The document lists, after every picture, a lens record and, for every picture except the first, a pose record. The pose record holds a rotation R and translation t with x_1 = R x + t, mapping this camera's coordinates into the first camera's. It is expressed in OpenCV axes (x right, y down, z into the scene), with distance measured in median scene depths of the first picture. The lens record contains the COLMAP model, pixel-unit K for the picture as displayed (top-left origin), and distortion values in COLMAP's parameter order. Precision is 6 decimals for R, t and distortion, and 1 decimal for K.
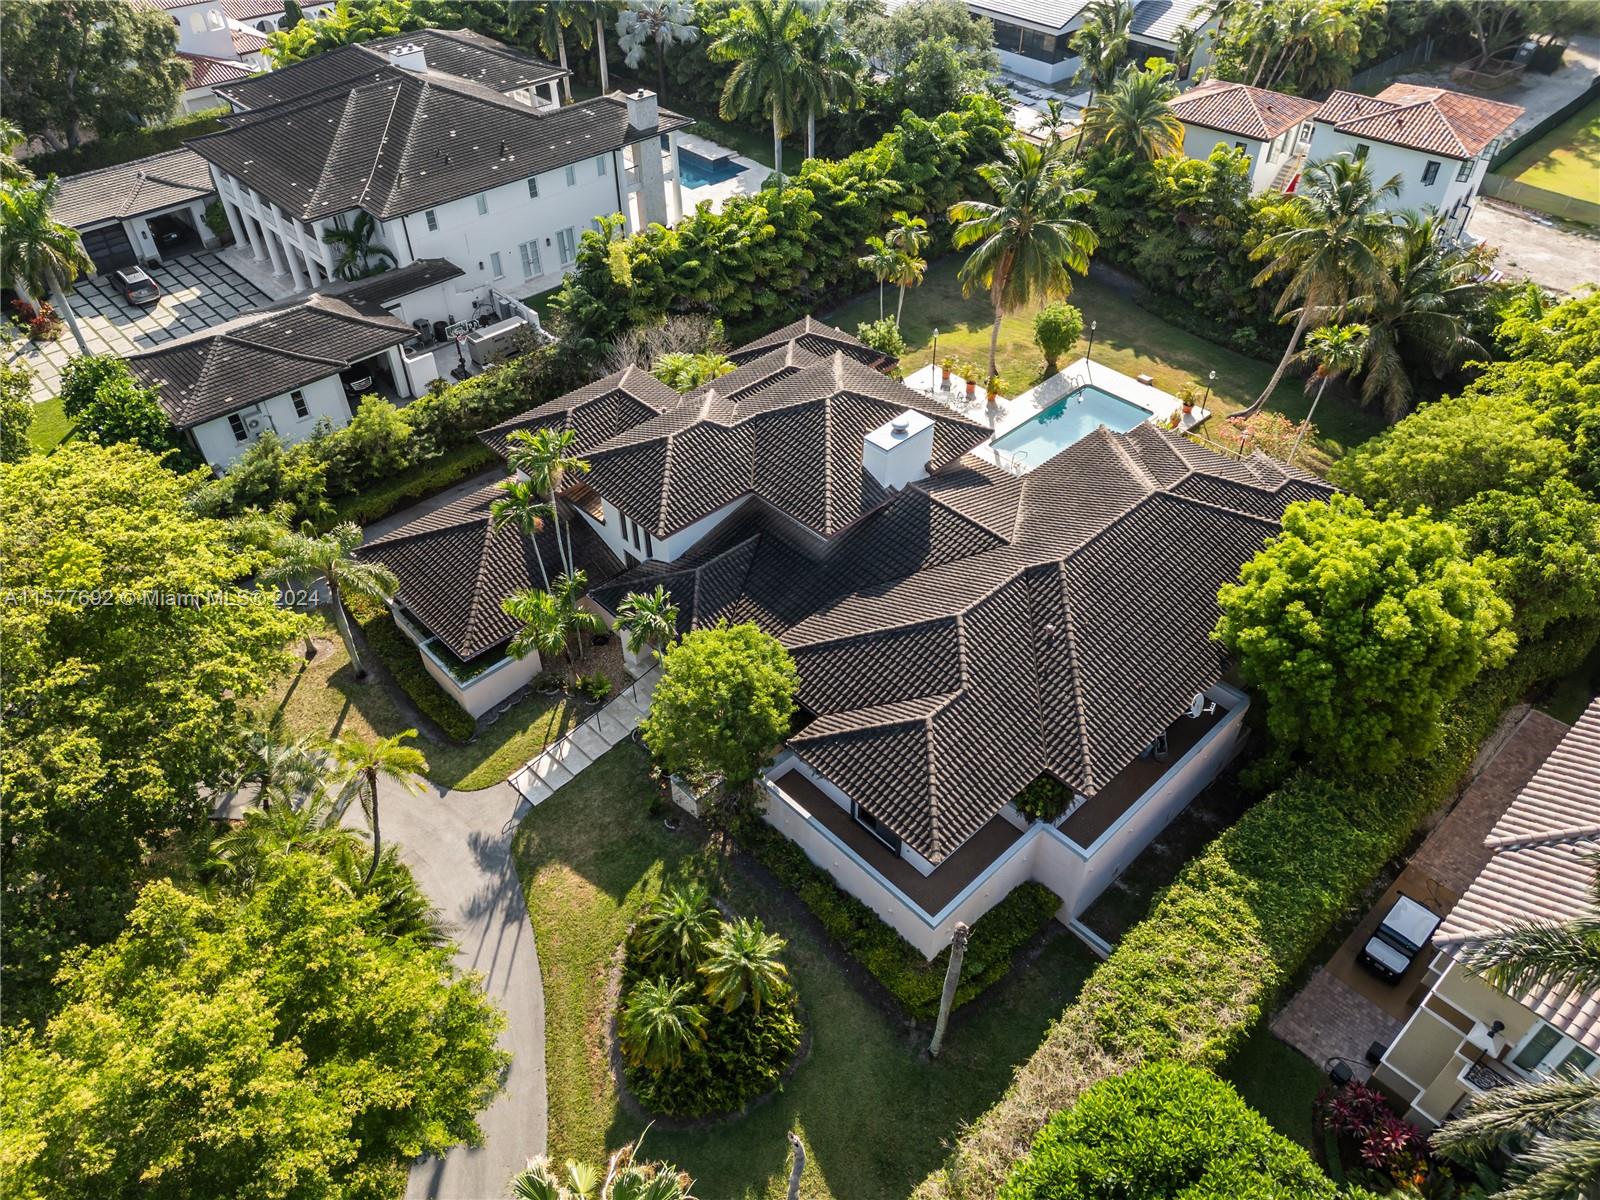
lens RADIAL K [[1126.3, 0, 800.0], [0, 1126.3, 600.0], [0, 0, 1]] dist [0.025153, -0.003395]
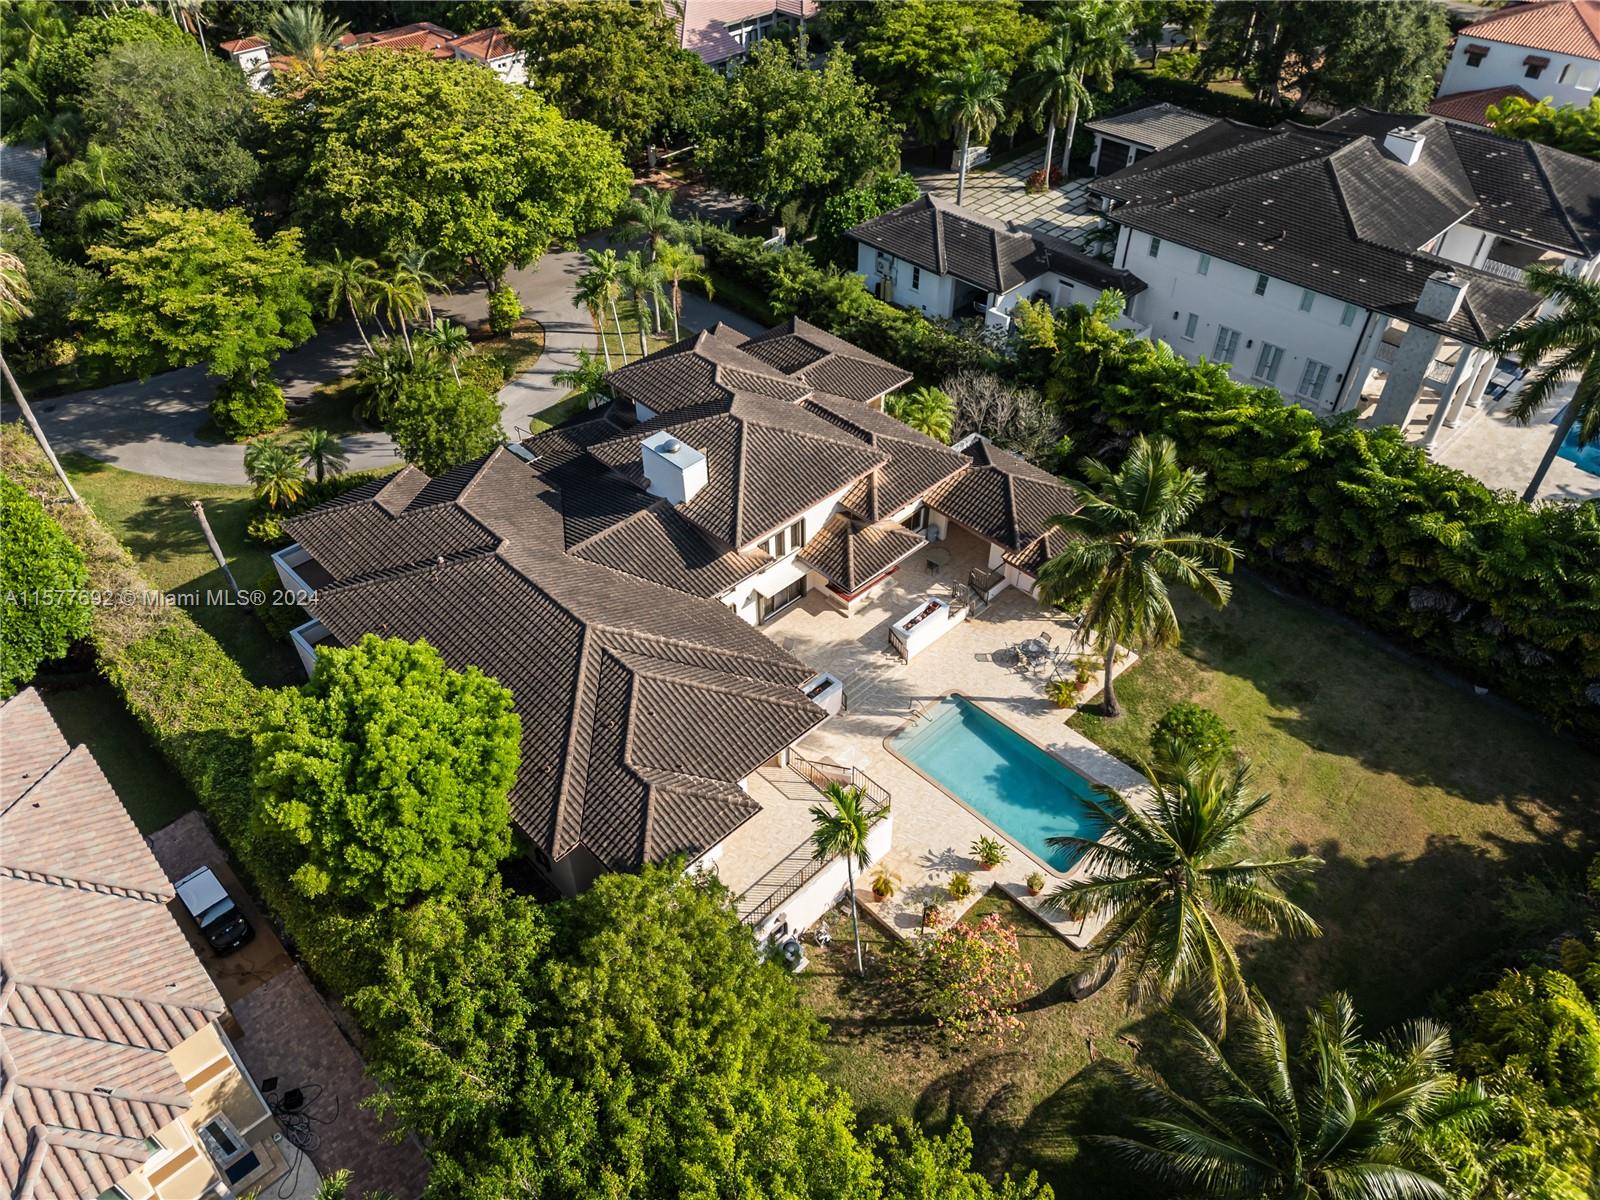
lens RADIAL K [[1126.3, 0, 800.0], [0, 1126.3, 600.0], [0, 0, 1]] dist [0.025153, -0.003395]
pose [[0.009902, 0.668930, -0.743259, 0.976321], [-0.657125, 0.564615, 0.499397, -0.678830], [0.753717, 0.483469, 0.445161, 0.668245]]
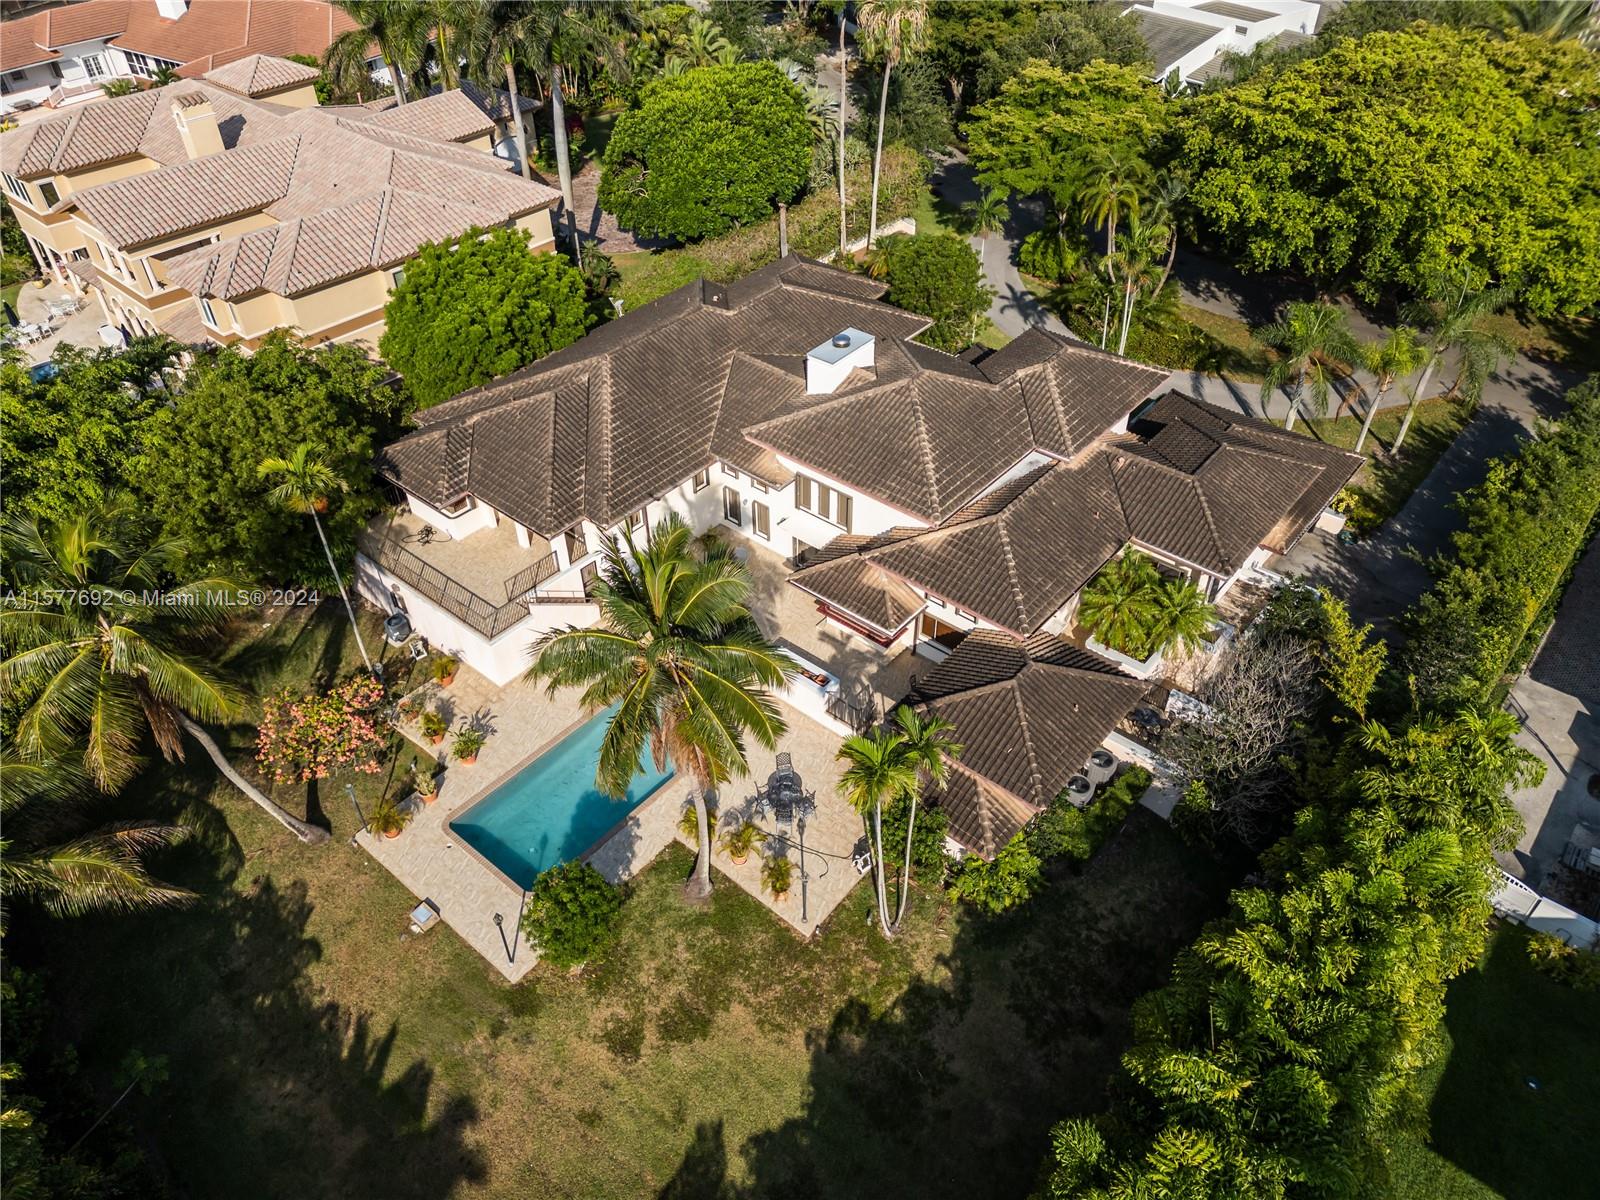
lens RADIAL K [[1126.3, 0, 800.0], [0, 1126.3, 600.0], [0, 0, 1]] dist [0.025153, -0.003395]
pose [[-0.994088, 0.080423, -0.072940, 0.214051], [-0.060218, 0.150607, 0.986758, -1.101004], [0.090343, 0.985317, -0.144874, 1.347398]]
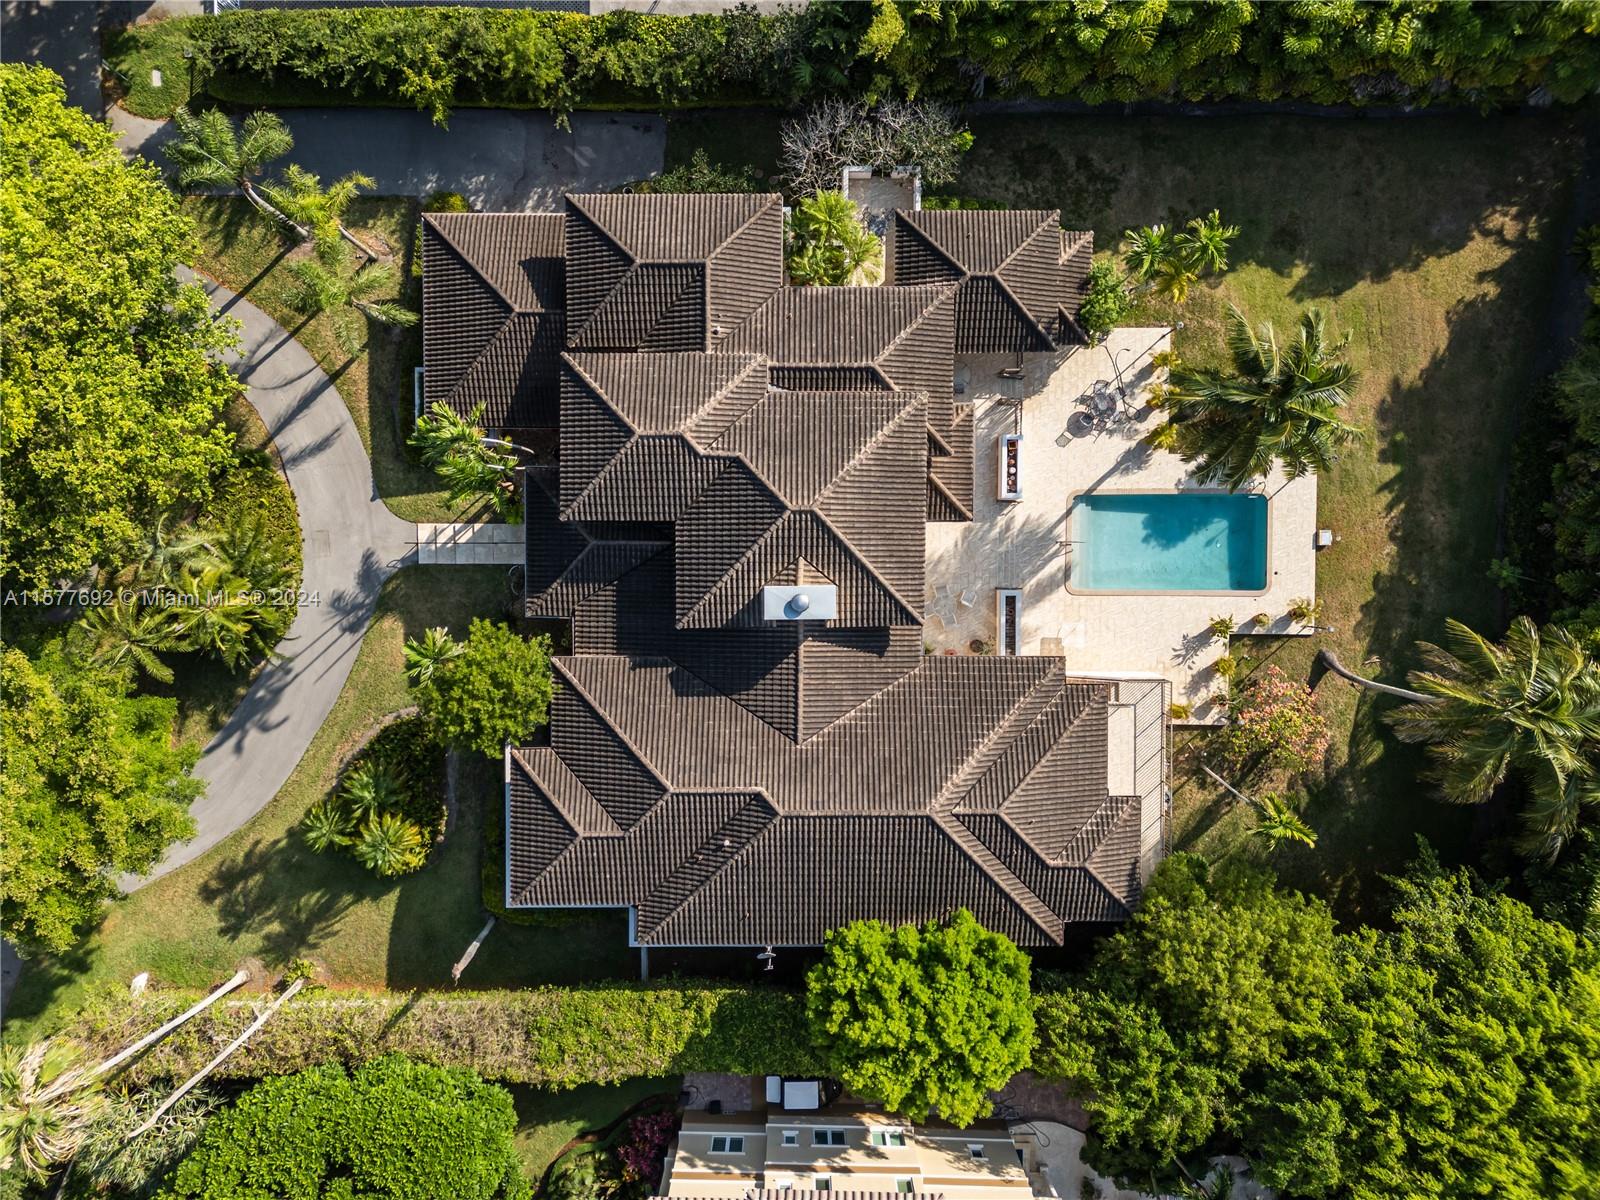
lens RADIAL K [[1126.3, 0, 800.0], [0, 1126.3, 600.0], [0, 0, 1]] dist [0.025153, -0.003395]
pose [[0.721568, 0.691559, 0.032950, 0.052410], [-0.463078, 0.446698, 0.765519, -0.886416], [0.514683, -0.567633, 0.642569, 0.365376]]
